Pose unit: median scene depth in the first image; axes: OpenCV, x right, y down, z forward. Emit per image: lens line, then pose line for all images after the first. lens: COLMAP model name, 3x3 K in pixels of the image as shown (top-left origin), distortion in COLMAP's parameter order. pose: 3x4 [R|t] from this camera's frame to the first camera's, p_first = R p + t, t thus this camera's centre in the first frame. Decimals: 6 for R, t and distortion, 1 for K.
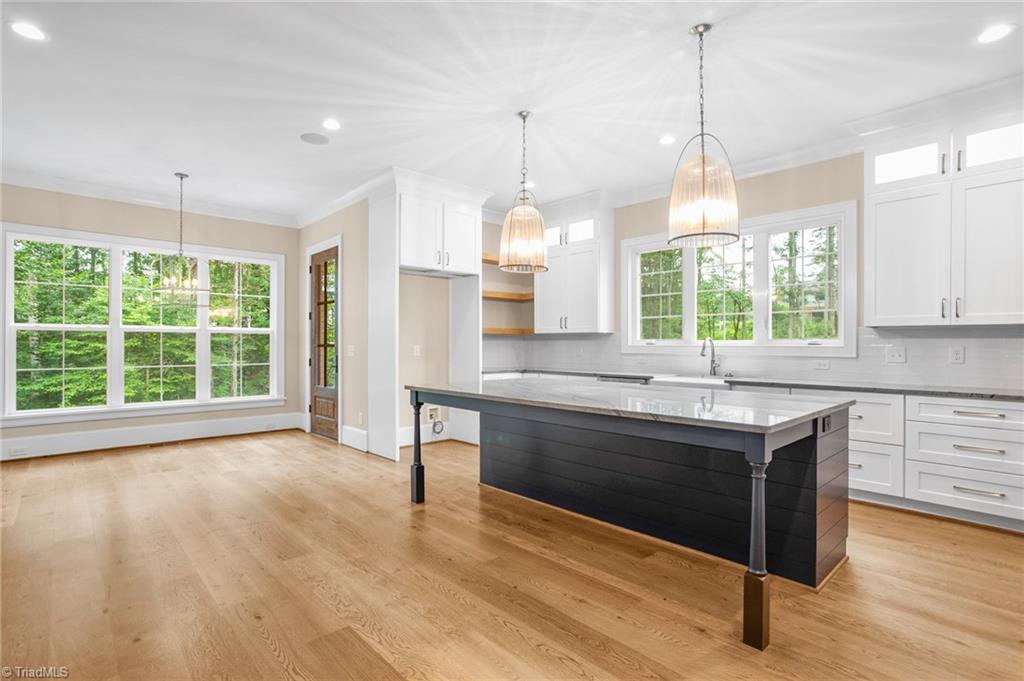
lens RADIAL K [[495.6, 0, 514.2], [0, 495.6, 348.3], [0, 0, 1]] dist [-0.019893, 0.002183]
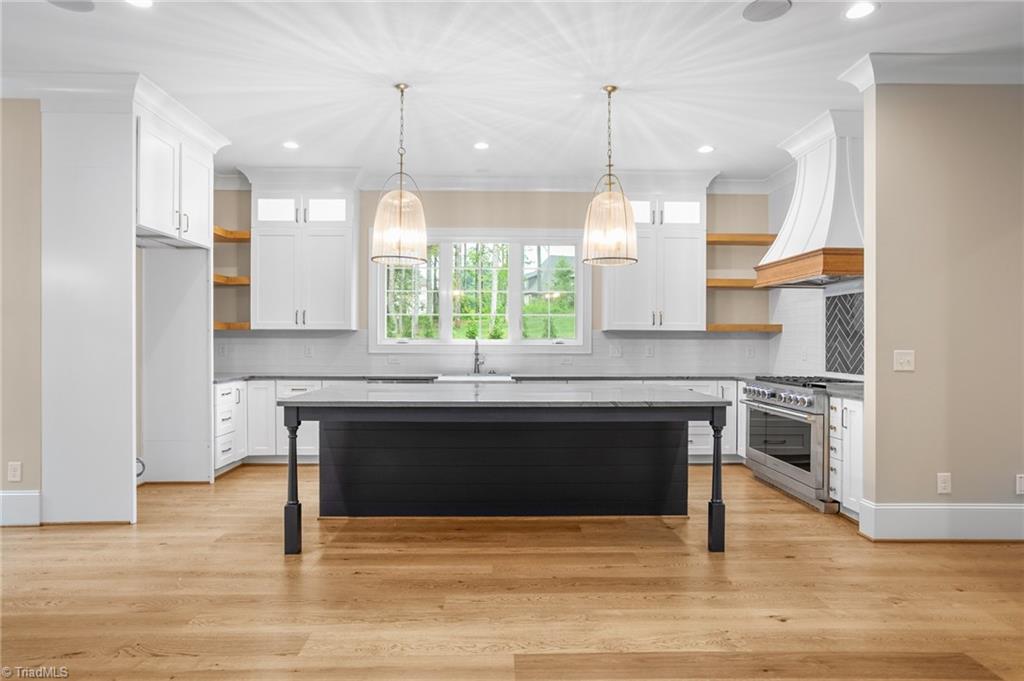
lens RADIAL K [[588.3, 0, 509.5], [0, 588.3, 345.3], [0, 0, 1]] dist [-0.009103, 0.001784]
pose [[0.673986, -0.005863, 0.738721, -0.654268], [0.004627, 0.999982, 0.003715, -0.011650], [-0.738730, 0.000914, 0.674001, 0.147275]]
